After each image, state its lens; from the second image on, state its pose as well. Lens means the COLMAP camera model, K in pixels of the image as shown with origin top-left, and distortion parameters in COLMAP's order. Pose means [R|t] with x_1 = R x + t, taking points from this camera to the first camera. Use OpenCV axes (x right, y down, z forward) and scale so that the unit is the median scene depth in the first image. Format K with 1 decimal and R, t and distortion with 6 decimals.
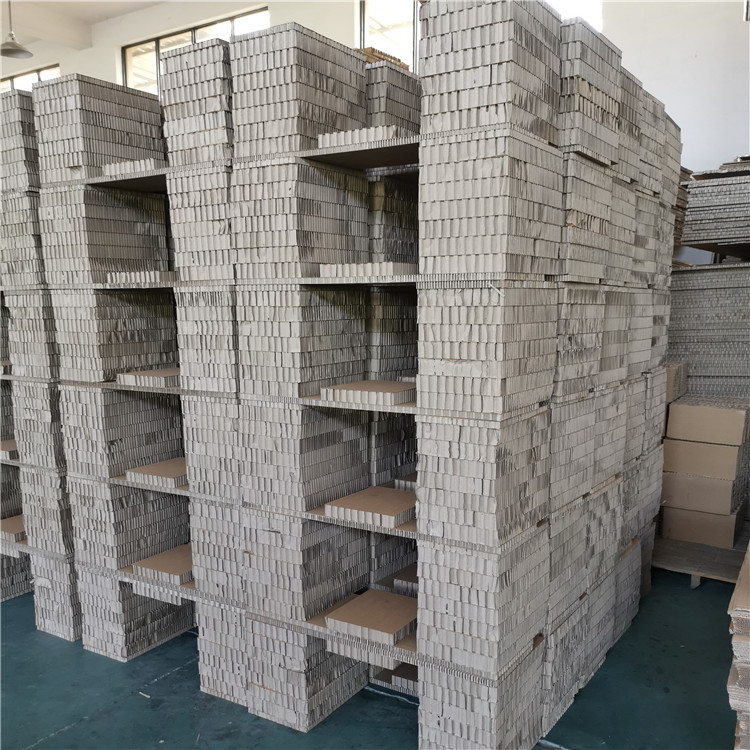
lens RADIAL K [[778.6, 0, 375.0], [0, 778.6, 378.9], [0, 0, 1]] dist [0.008516, 0.000000]
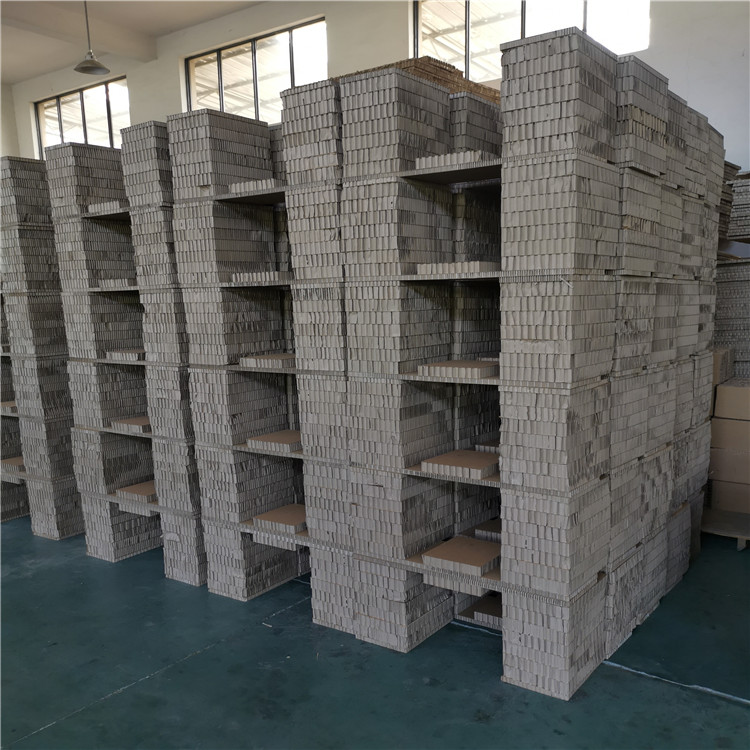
lens RADIAL K [[778.6, 0, 374.9], [0, 778.6, 370.3], [0, 0, 1]] dist [0.008516, 0.000000]
pose [[0.998218, -0.007542, -0.059188, -0.058177], [0.007159, 0.999952, -0.006668, 0.023913], [0.059236, 0.006232, 0.998225, -0.194589]]
